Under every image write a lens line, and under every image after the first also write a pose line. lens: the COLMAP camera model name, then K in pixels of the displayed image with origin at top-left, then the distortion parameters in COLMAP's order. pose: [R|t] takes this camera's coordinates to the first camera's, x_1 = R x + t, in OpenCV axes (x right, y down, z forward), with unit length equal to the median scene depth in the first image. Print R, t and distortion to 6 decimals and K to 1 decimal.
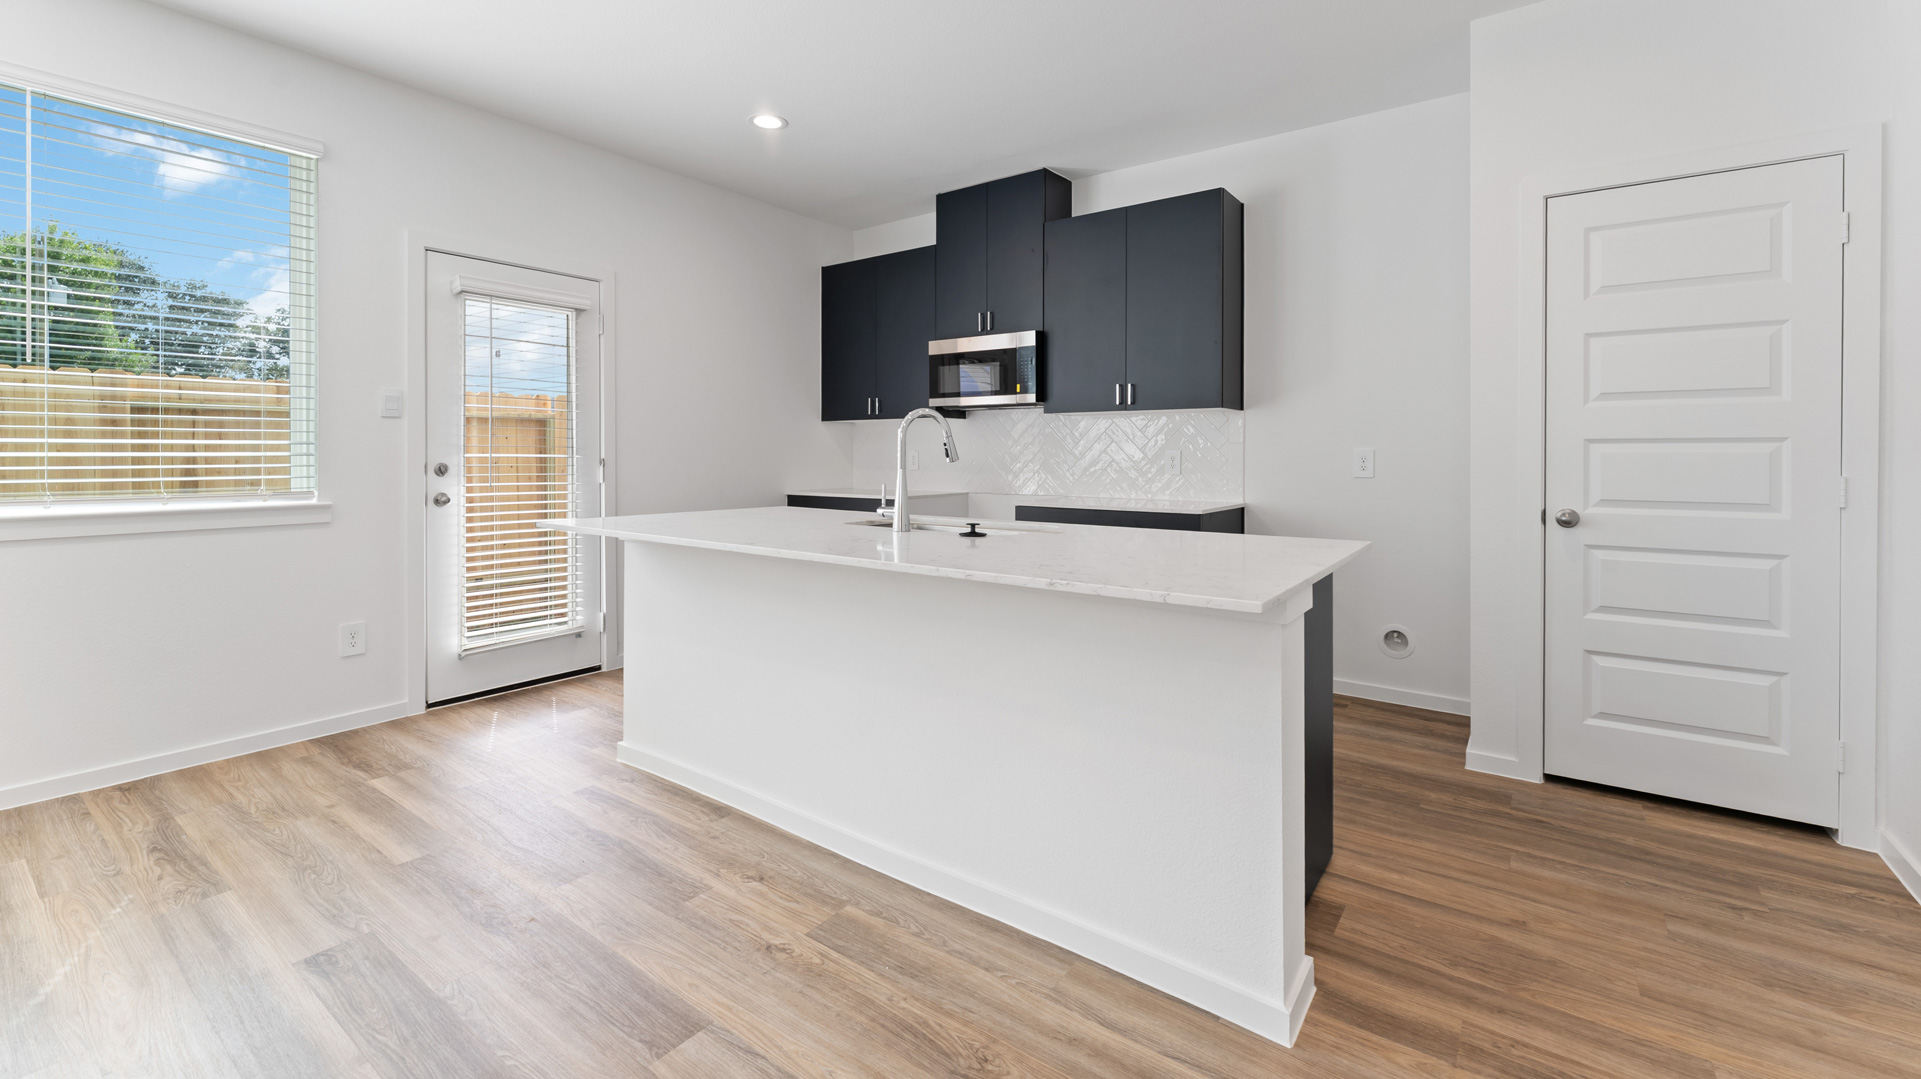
lens RADIAL K [[789.9, 0, 960.5], [0, 789.9, 463.8], [0, 0, 1]] dist [0.000772, -0.000008]
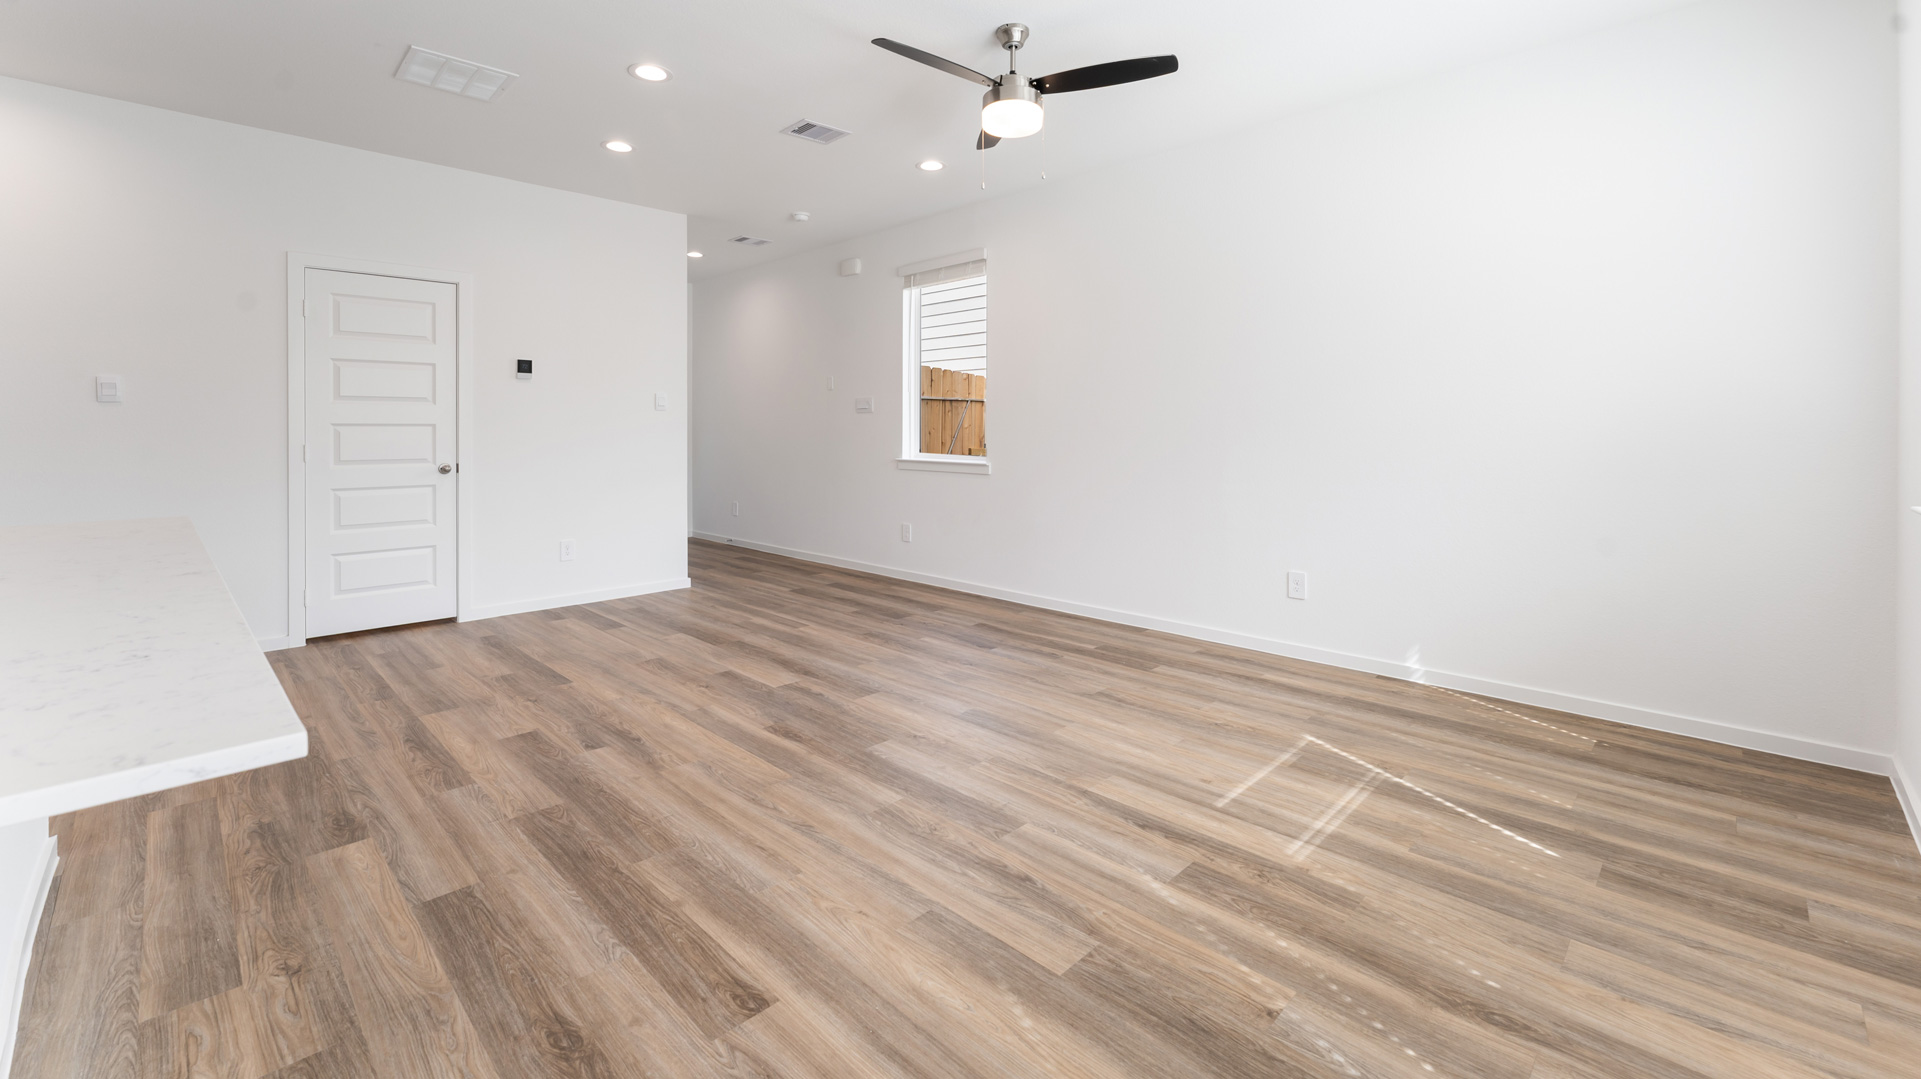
lens RADIAL K [[791.3, 0, 960.2], [0, 791.3, 448.6], [0, 0, 1]] dist [-0.000785, -0.000194]
pose [[-0.989649, -0.003255, 0.143469, -0.599239], [0.002339, 0.999244, 0.038801, -0.015140], [-0.143487, 0.038735, -0.988894, 0.936058]]
